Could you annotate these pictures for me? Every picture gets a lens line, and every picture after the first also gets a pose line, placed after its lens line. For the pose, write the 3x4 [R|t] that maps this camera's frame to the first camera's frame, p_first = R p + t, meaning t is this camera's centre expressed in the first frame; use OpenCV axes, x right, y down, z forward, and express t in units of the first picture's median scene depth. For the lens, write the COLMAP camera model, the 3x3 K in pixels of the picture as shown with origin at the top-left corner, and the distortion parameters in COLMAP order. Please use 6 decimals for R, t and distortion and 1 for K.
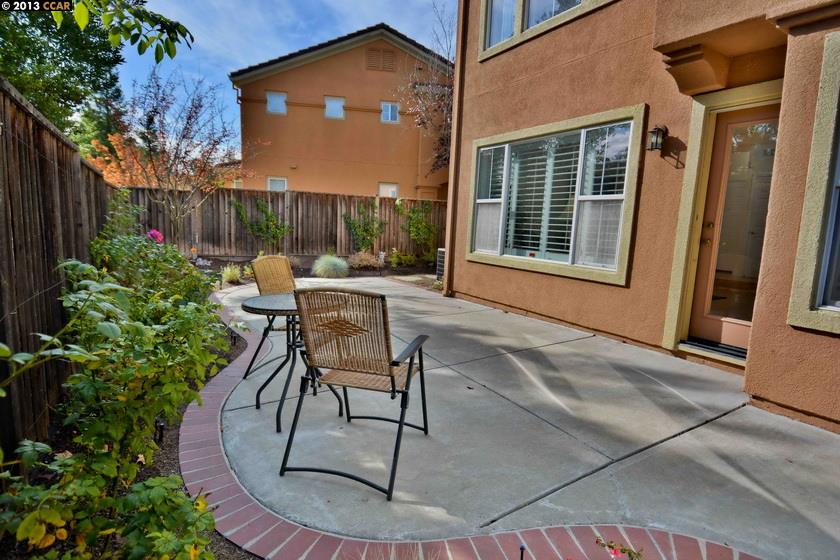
lens RADIAL K [[438.1, 0, 420.0], [0, 438.1, 280.0], [0, 0, 1]] dist [0.044731, -0.053866]
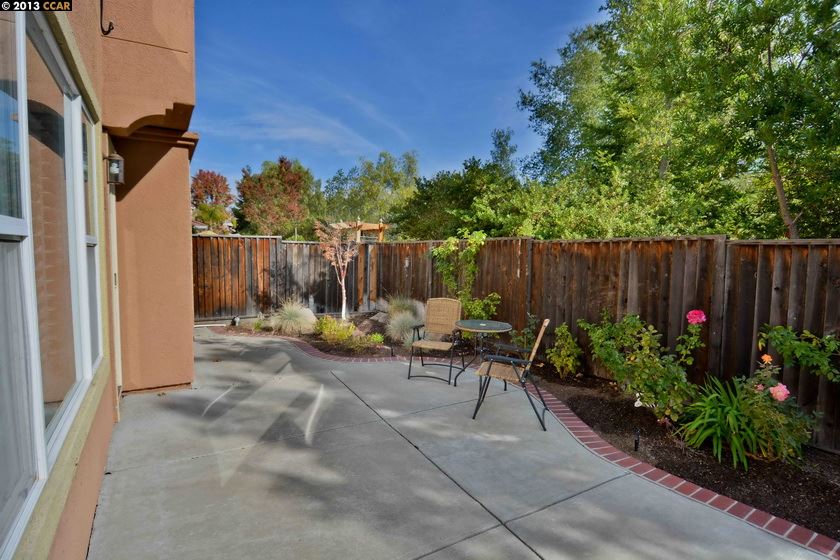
lens RADIAL K [[438.1, 0, 420.0], [0, 438.1, 280.0], [0, 0, 1]] dist [0.044731, -0.053866]
pose [[-0.999871, -0.006783, 0.014585, -0.018465], [-0.003413, 0.975567, 0.219677, -0.310528], [-0.015719, 0.219598, -0.975464, 1.855838]]
